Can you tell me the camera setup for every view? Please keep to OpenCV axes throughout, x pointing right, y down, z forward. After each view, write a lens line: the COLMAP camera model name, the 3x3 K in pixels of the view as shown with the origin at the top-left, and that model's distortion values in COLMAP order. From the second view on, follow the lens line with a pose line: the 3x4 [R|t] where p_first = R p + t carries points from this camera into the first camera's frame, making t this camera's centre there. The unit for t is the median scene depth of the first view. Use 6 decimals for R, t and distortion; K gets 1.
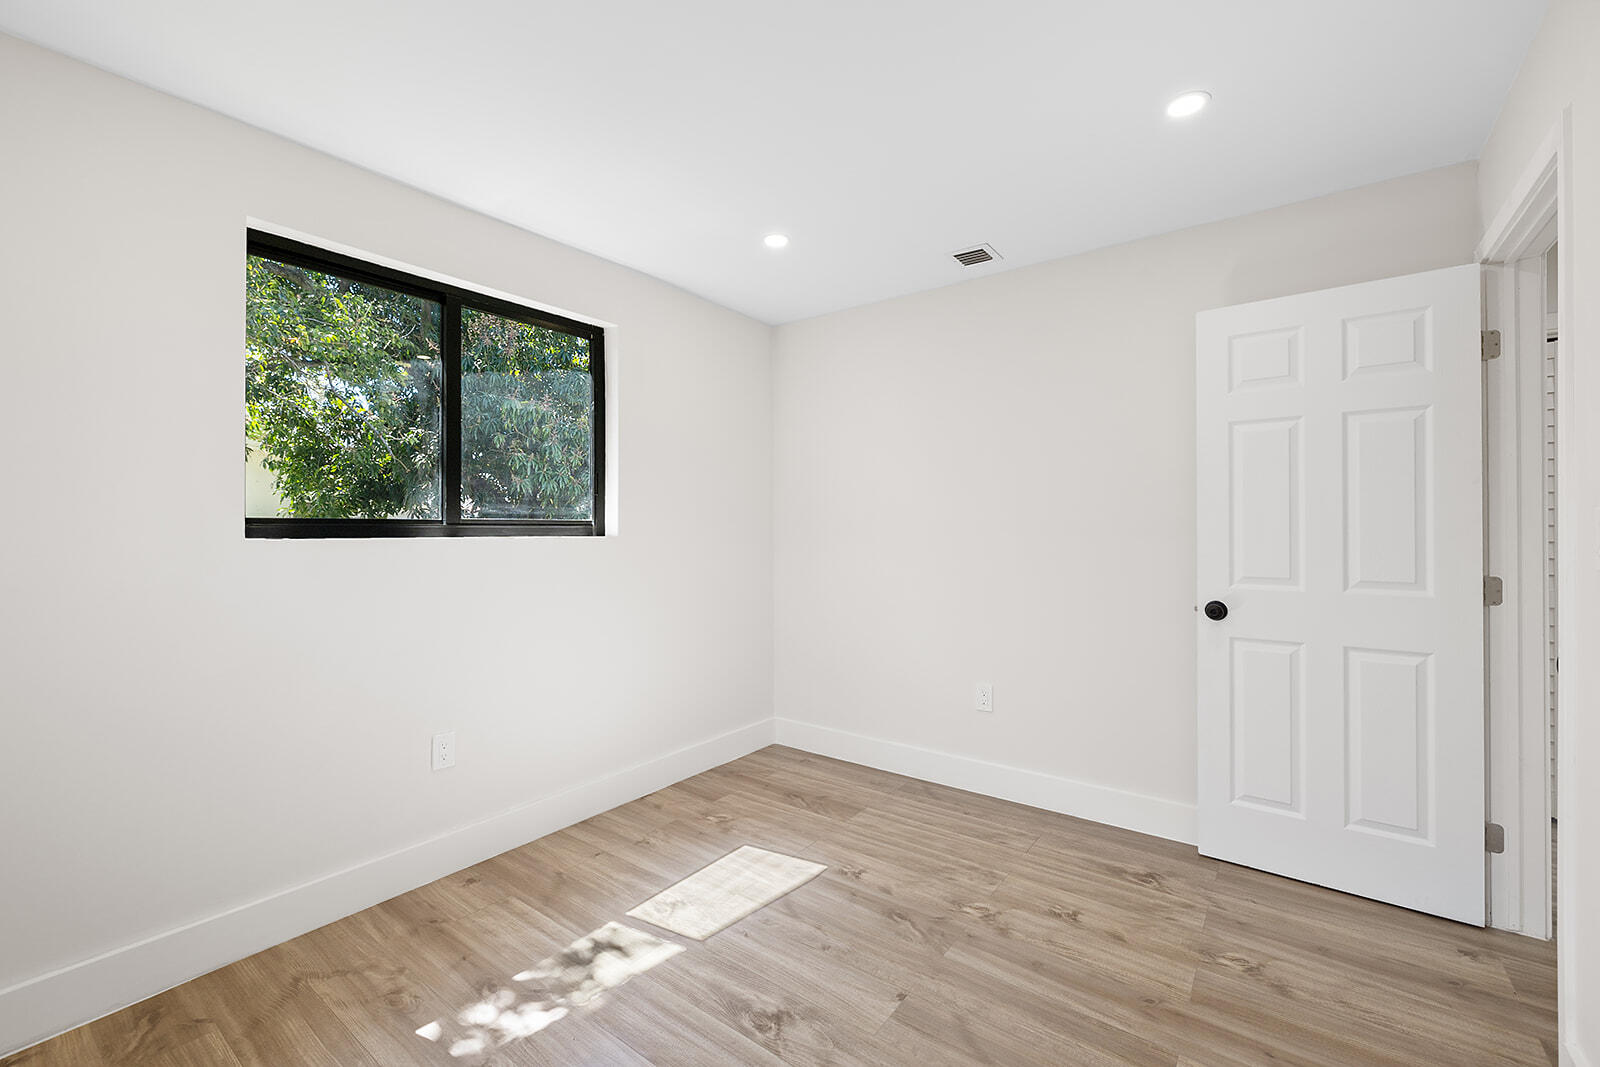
lens RADIAL K [[674.4, 0, 802.4], [0, 674.4, 530.0], [0, 0, 1]] dist [-0.000727, 0.000261]
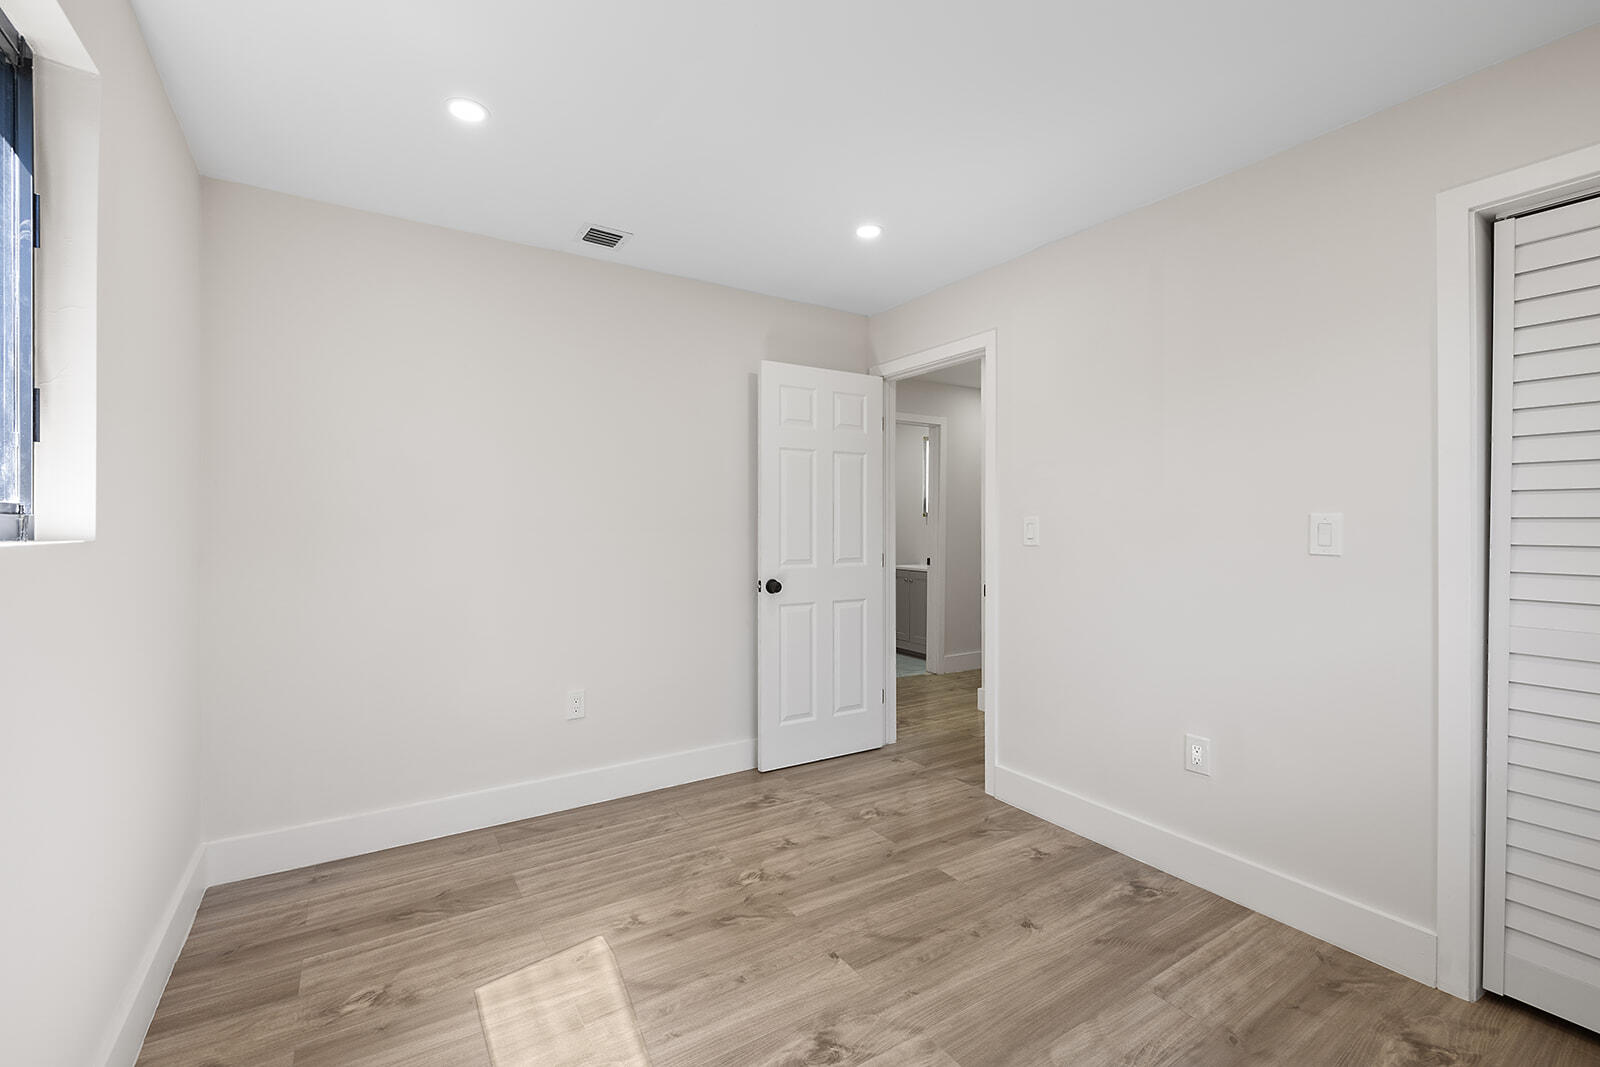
lens RADIAL K [[674.4, 0, 802.4], [0, 674.4, 530.0], [0, 0, 1]] dist [-0.000727, 0.000261]
pose [[0.352868, -0.004153, 0.935664, -0.656577], [-0.000534, 0.999989, 0.004639, 0.001036], [-0.935673, -0.002137, 0.352862, 0.494000]]
